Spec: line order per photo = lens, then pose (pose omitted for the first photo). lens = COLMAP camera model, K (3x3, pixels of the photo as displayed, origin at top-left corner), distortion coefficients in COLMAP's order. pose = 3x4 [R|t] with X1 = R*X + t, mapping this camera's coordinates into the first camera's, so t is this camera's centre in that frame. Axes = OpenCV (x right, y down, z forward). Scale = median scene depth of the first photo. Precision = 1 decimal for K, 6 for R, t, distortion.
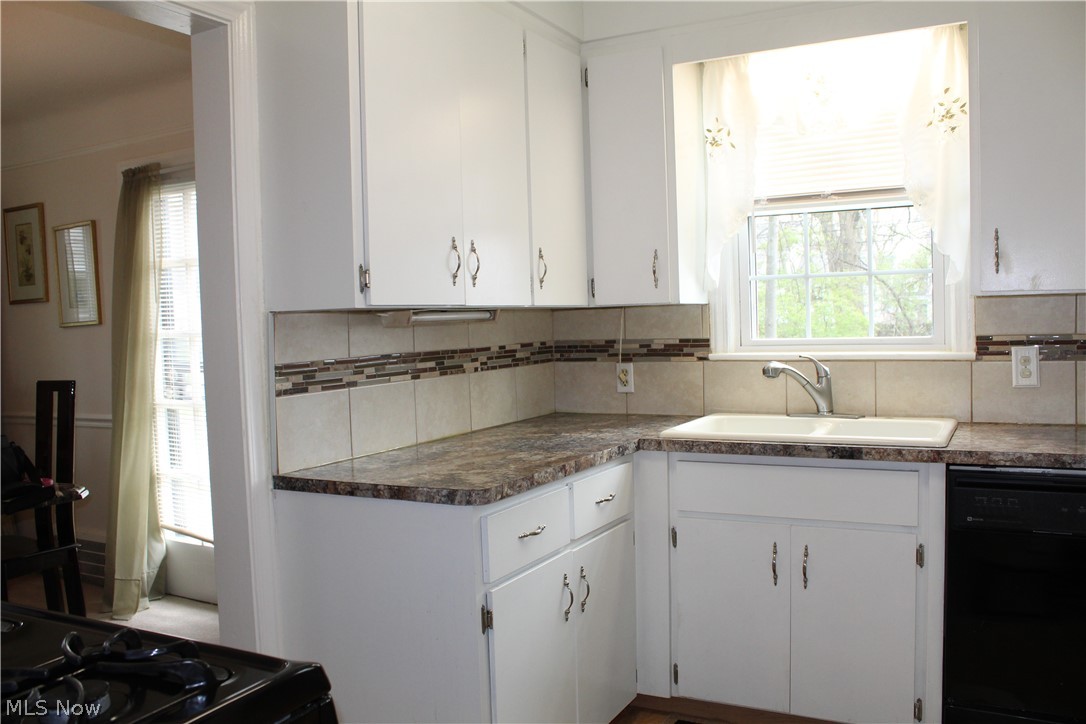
lens RADIAL K [[940.2, 0, 543.1], [0, 940.2, 360.2], [0, 0, 1]] dist [-0.103249, 0.005478]
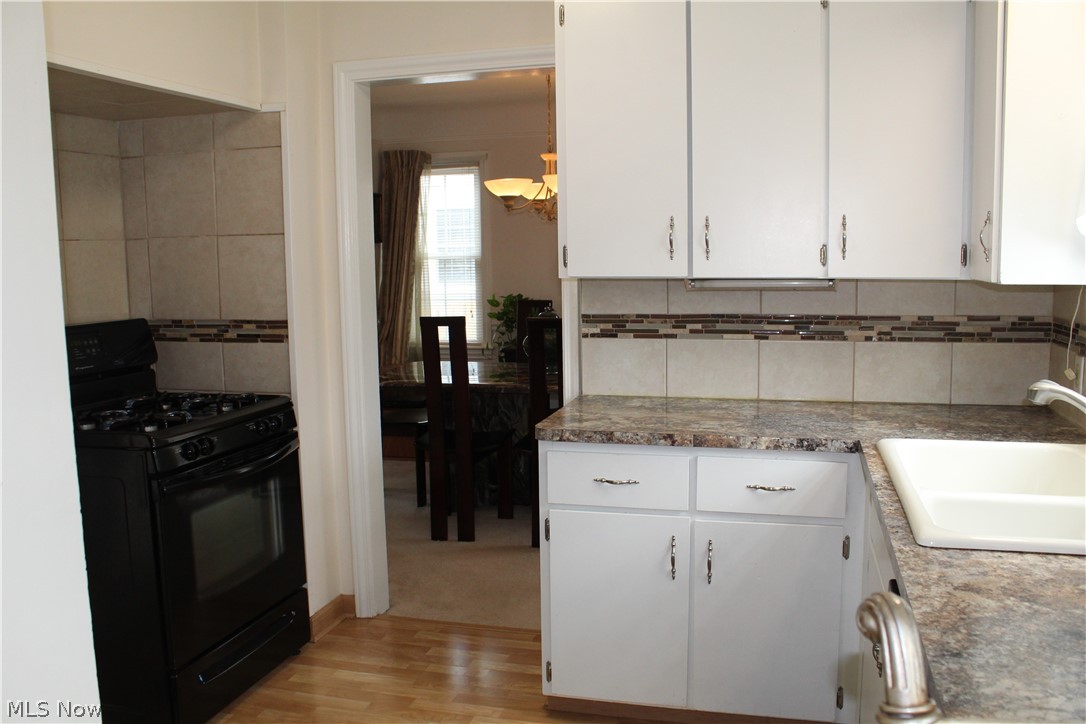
lens RADIAL K [[940.2, 0, 544.5], [0, 940.2, 365.0], [0, 0, 1]] dist [-0.103249, 0.005478]
pose [[0.229254, 0.145184, -0.962478, 0.845142], [-0.038924, 0.989390, 0.139972, -0.091449], [0.972588, 0.005374, 0.232473, 0.526767]]
